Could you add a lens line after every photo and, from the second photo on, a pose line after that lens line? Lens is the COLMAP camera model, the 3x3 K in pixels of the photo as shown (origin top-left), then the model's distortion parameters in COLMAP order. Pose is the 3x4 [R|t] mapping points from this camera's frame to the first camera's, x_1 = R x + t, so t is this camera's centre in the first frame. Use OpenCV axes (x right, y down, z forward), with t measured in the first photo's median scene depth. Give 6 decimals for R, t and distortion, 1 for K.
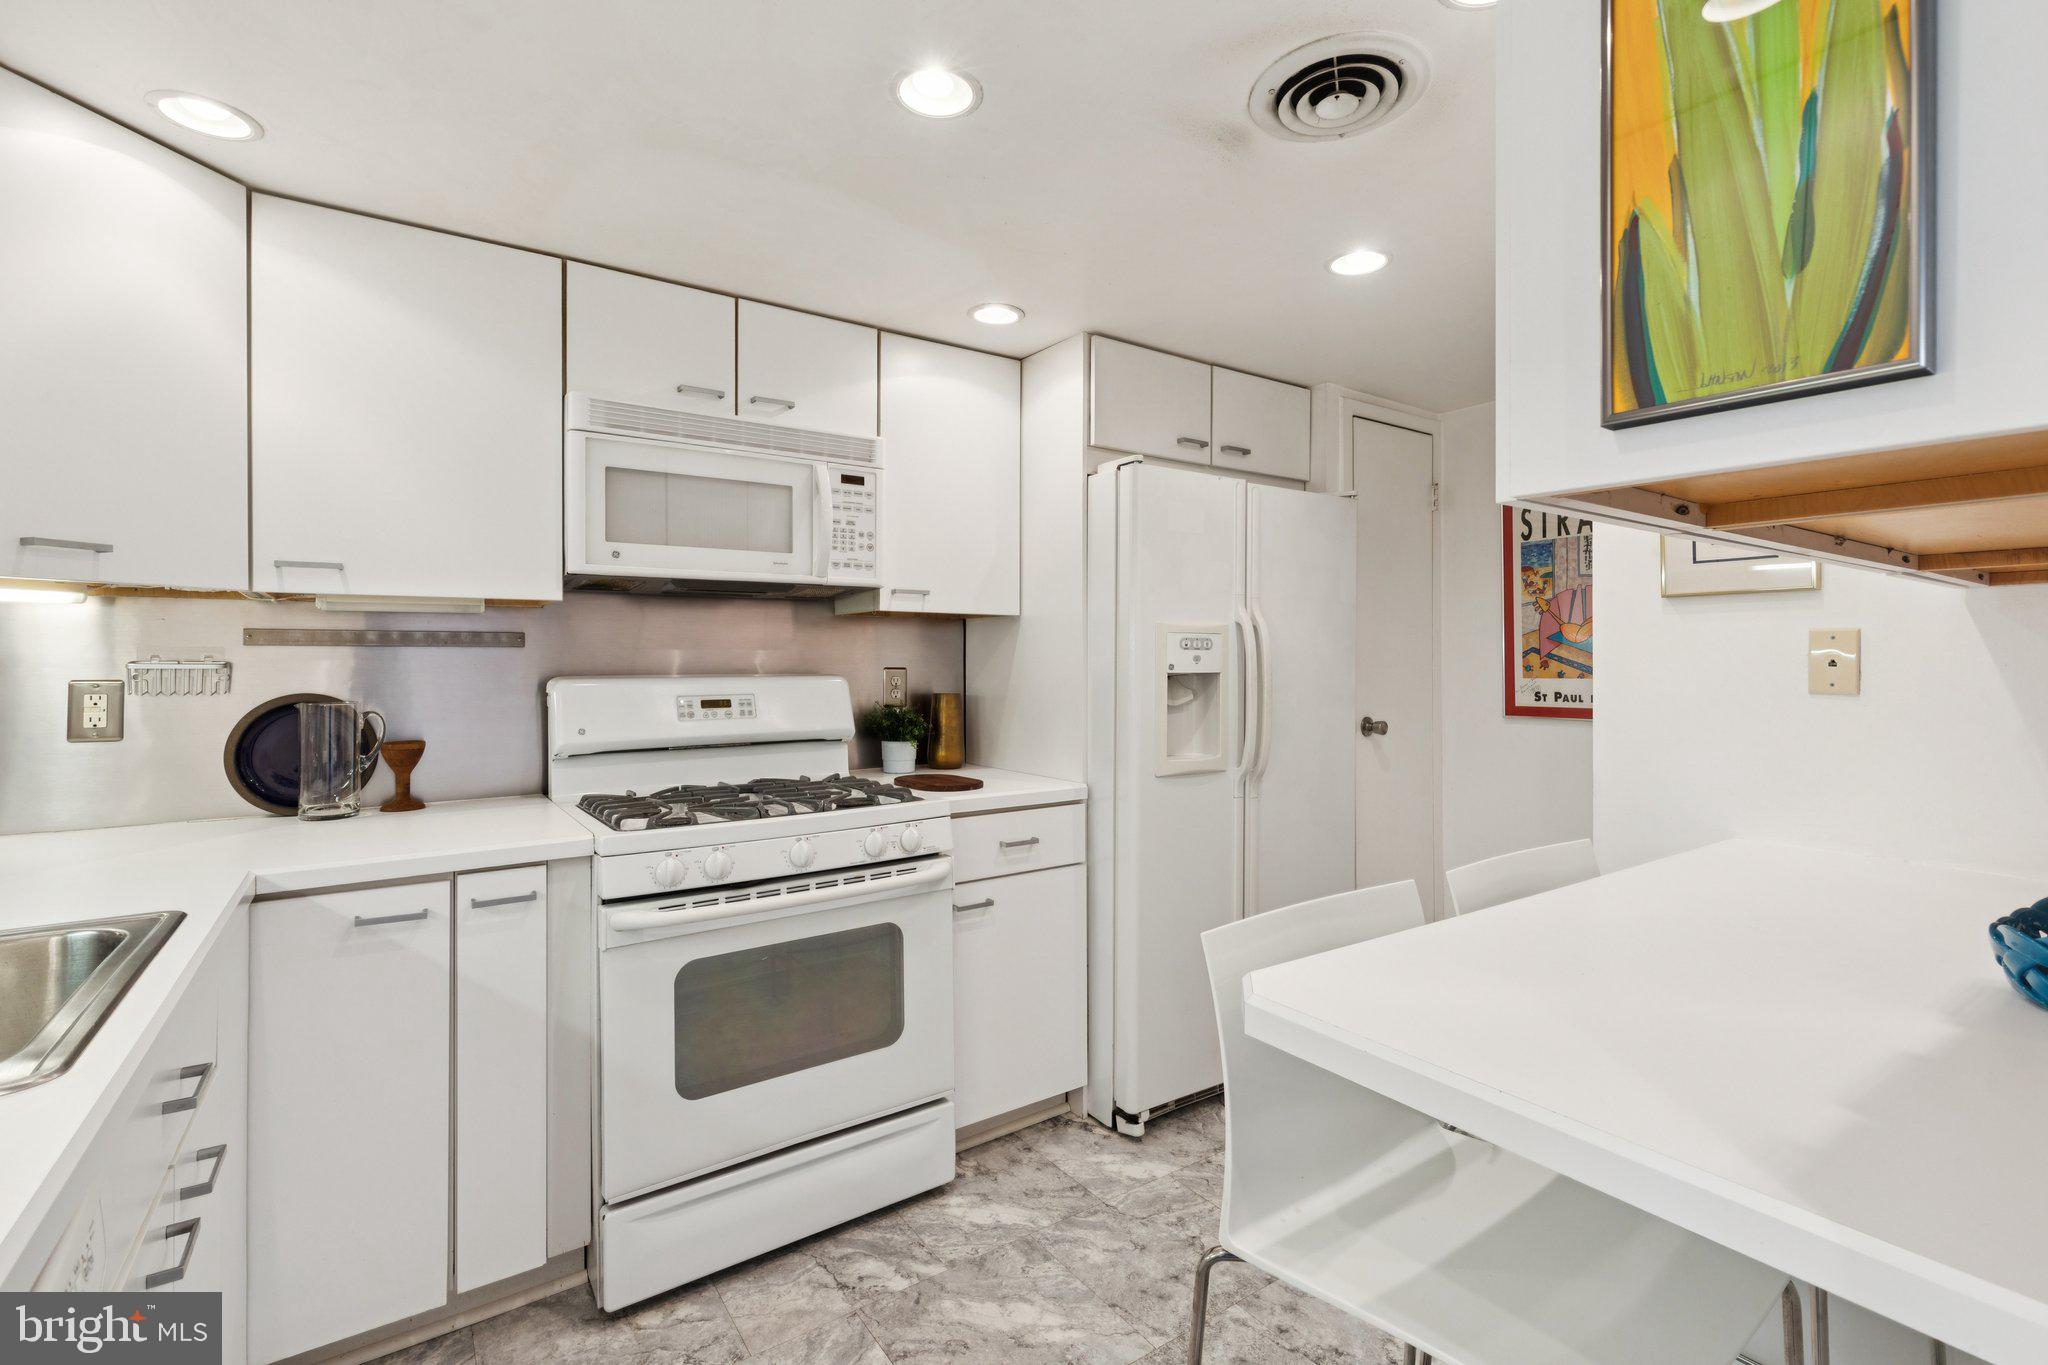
lens RADIAL K [[930.2, 0, 1020.7], [0, 930.2, 664.8], [0, 0, 1]] dist [0.016357, -0.002528]
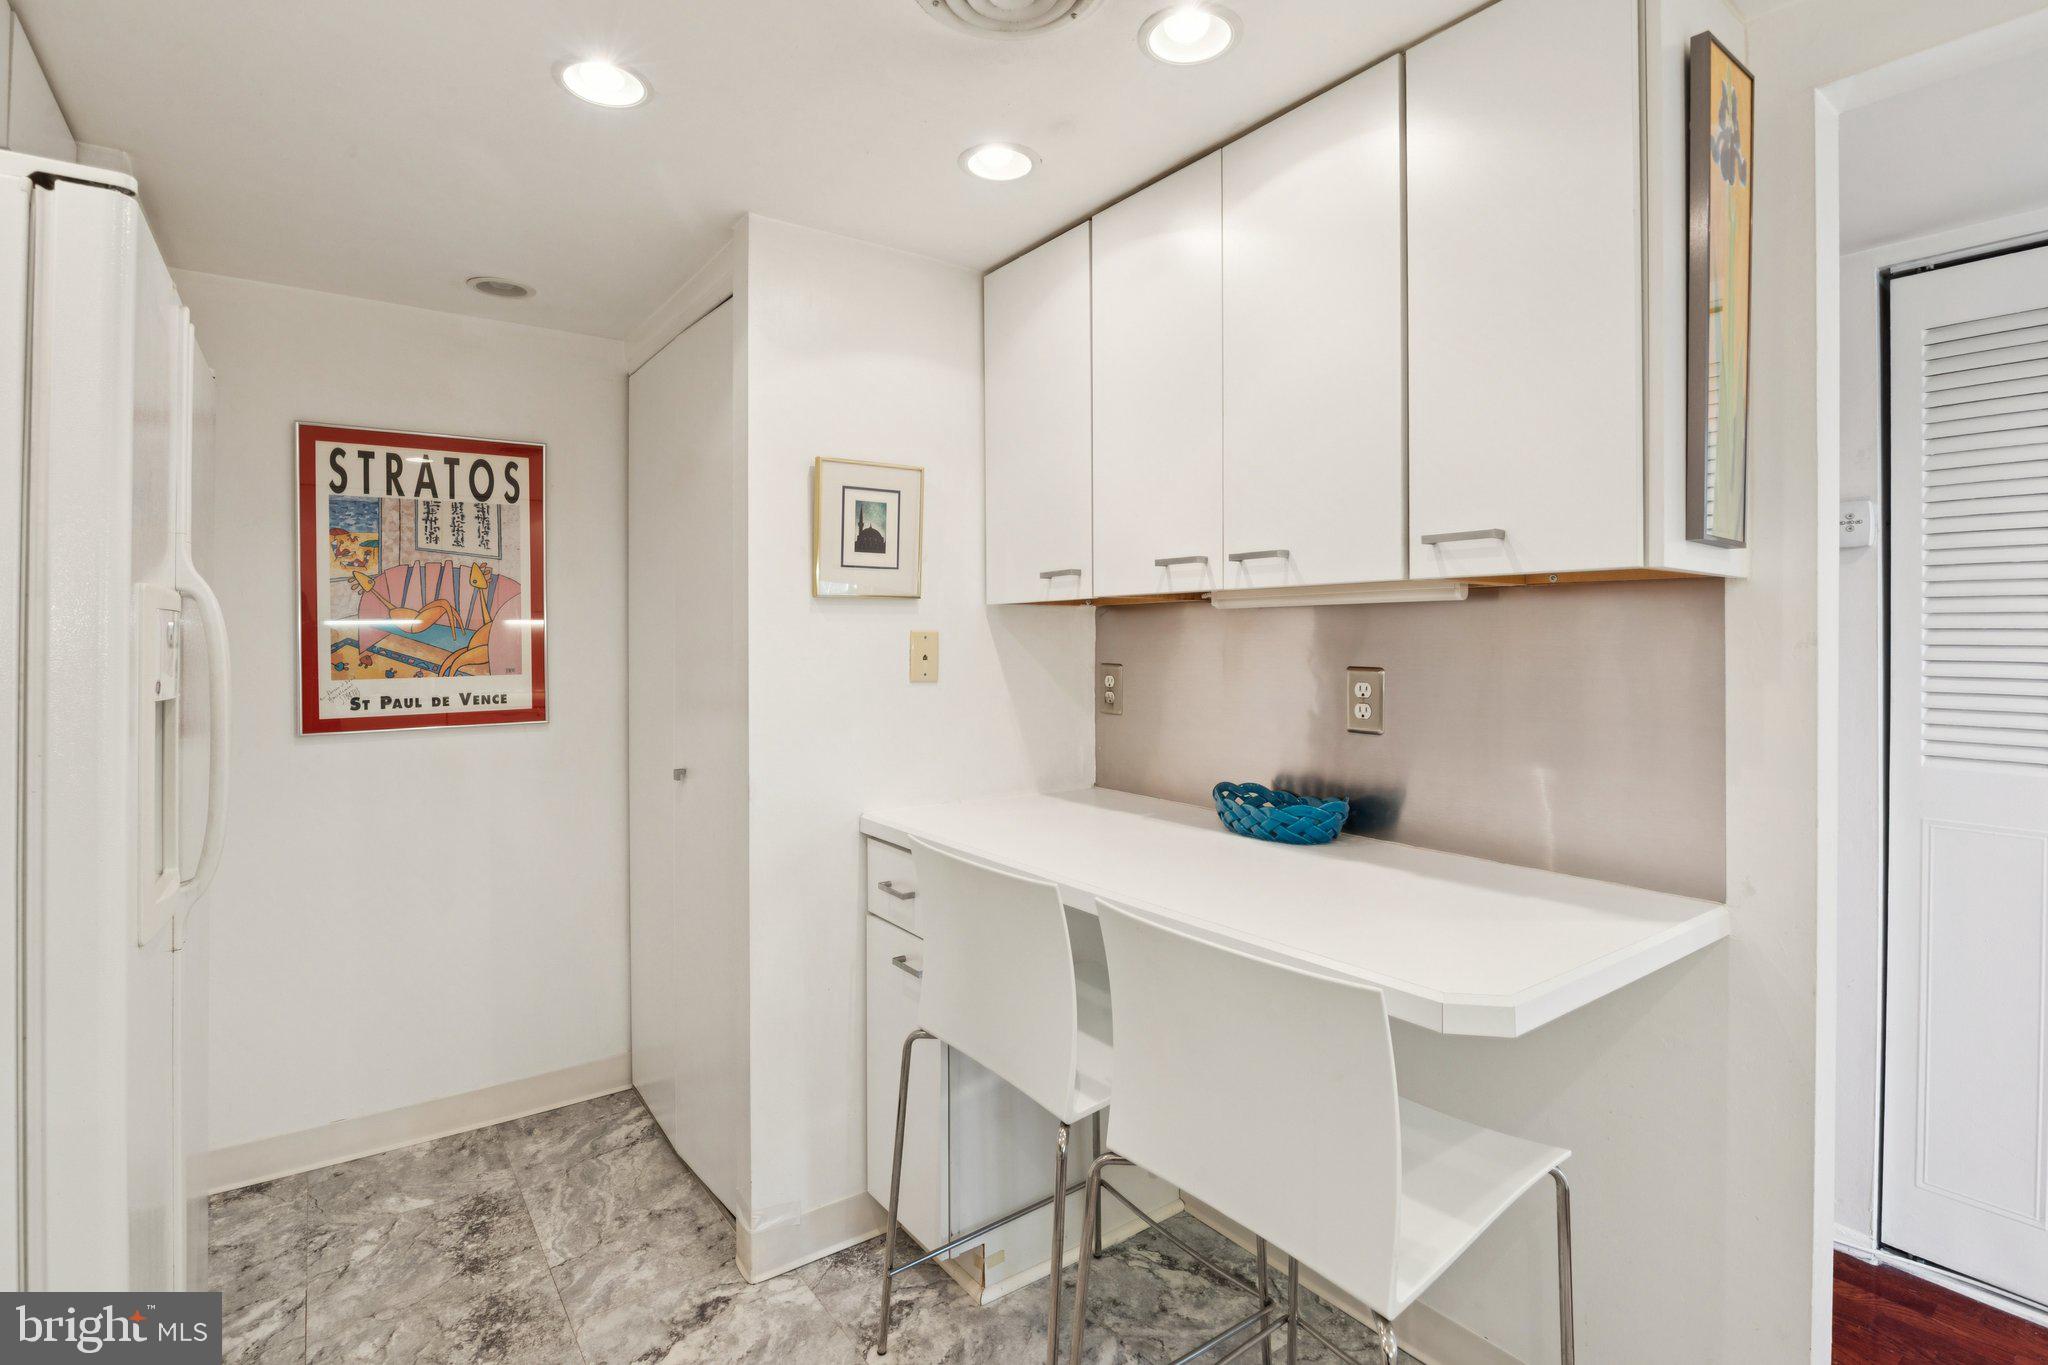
lens RADIAL K [[930.2, 0, 1043.0], [0, 930.2, 626.7], [0, 0, 1]] dist [0.016357, -0.002528]
pose [[-0.047190, 0.004909, 0.998874, -0.231392], [0.008575, 0.999953, -0.004509, -0.020594], [-0.998849, 0.008353, -0.047230, 0.501184]]
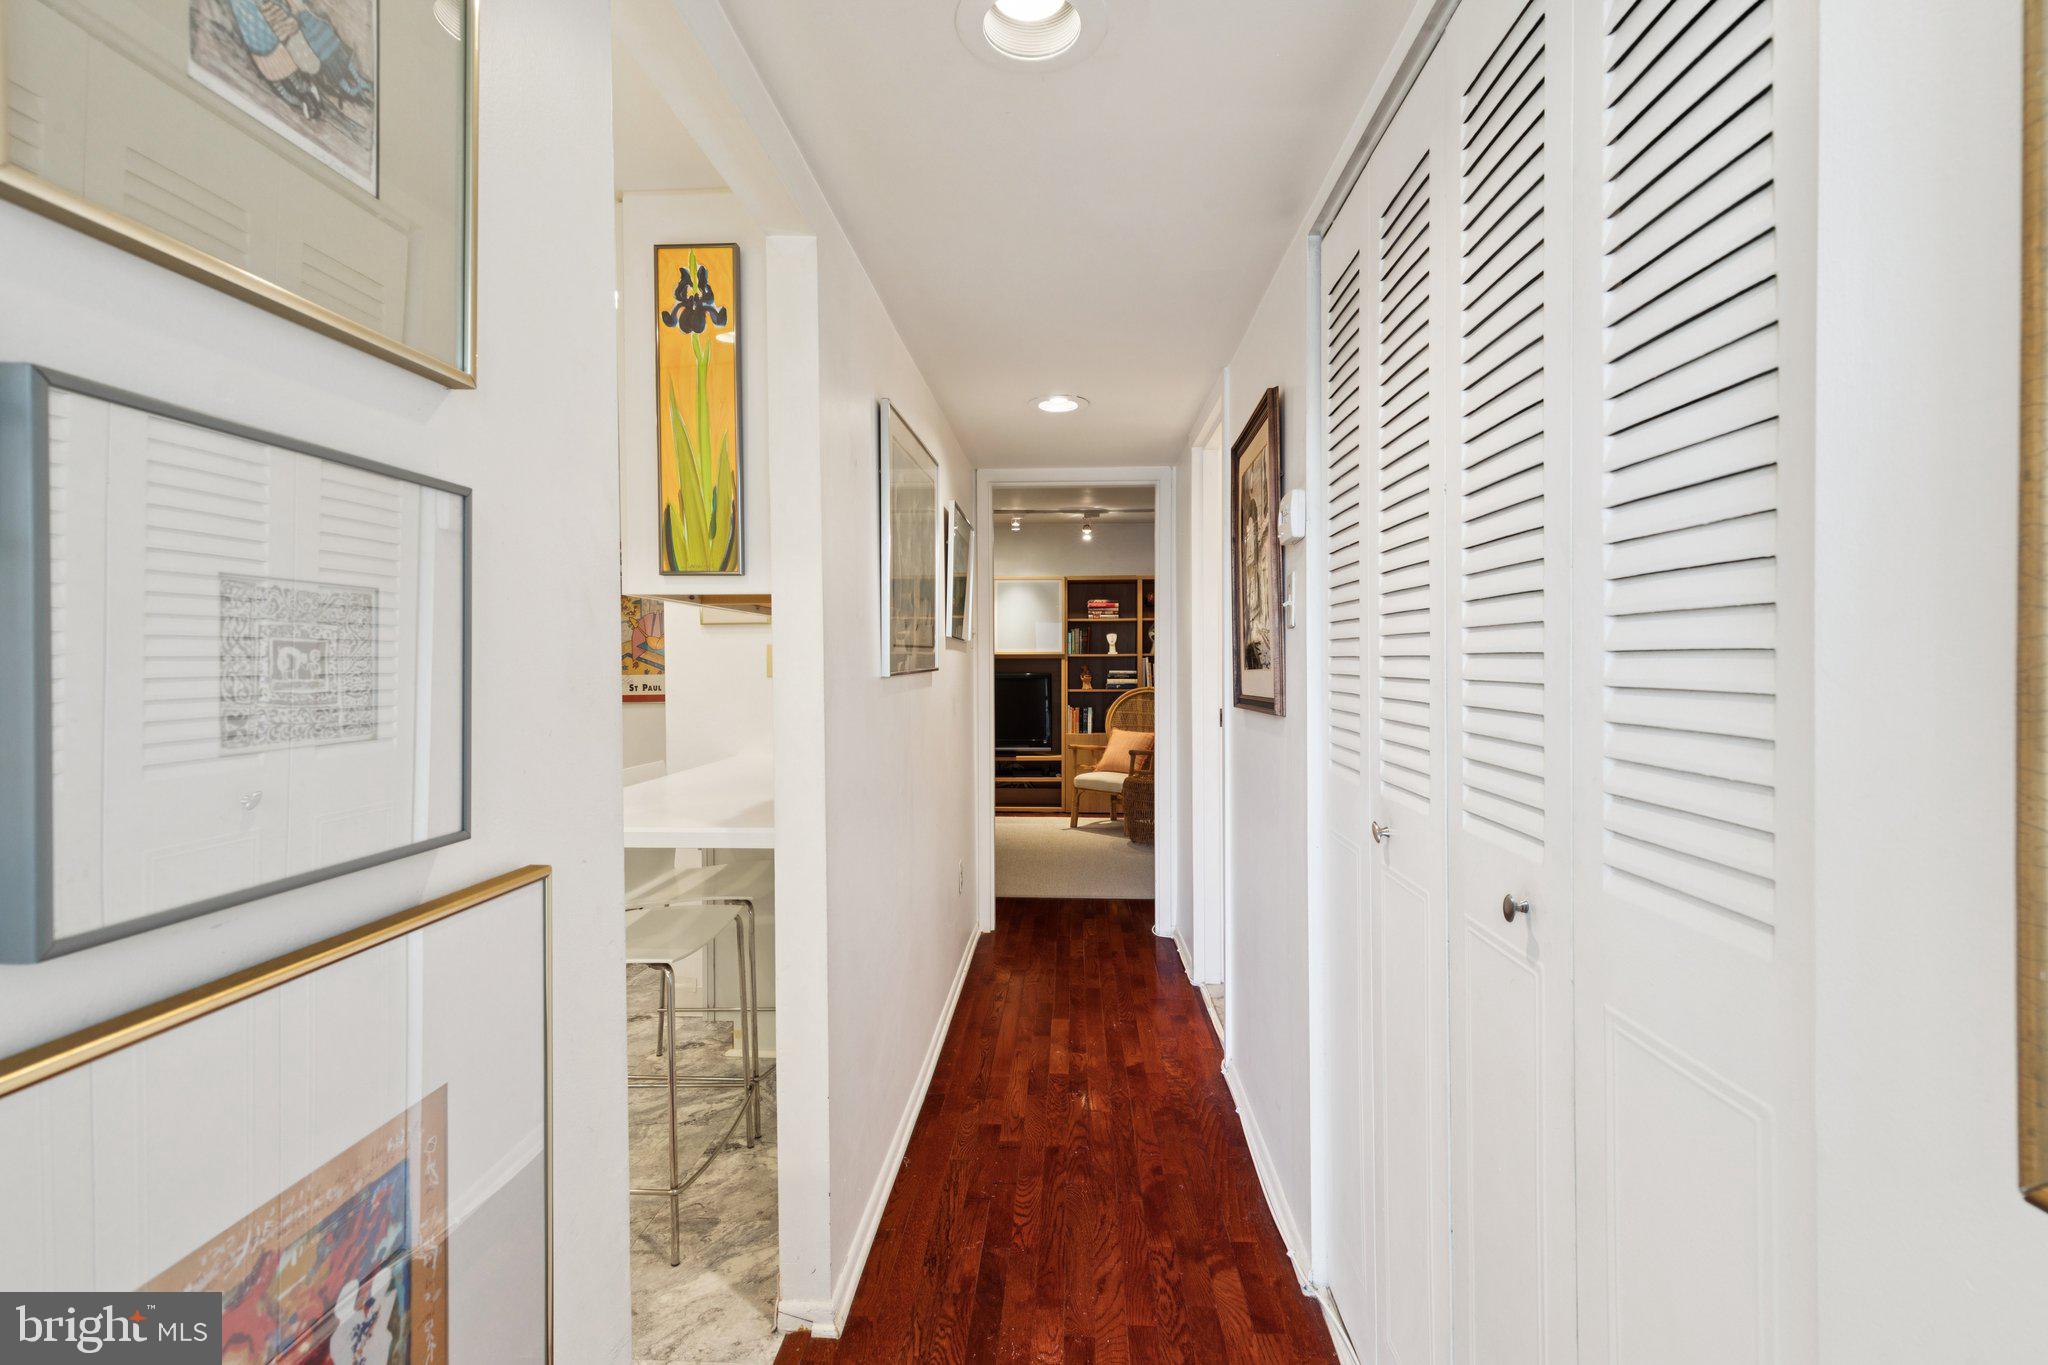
lens RADIAL K [[930.2, 0, 1014.1], [0, 930.2, 671.9], [0, 0, 1]] dist [0.016357, -0.002528]
pose [[0.621699, -0.009225, 0.783202, -0.198201], [0.007659, 0.999954, 0.005699, 0.006696], [-0.783219, 0.002456, 0.621741, -0.341725]]
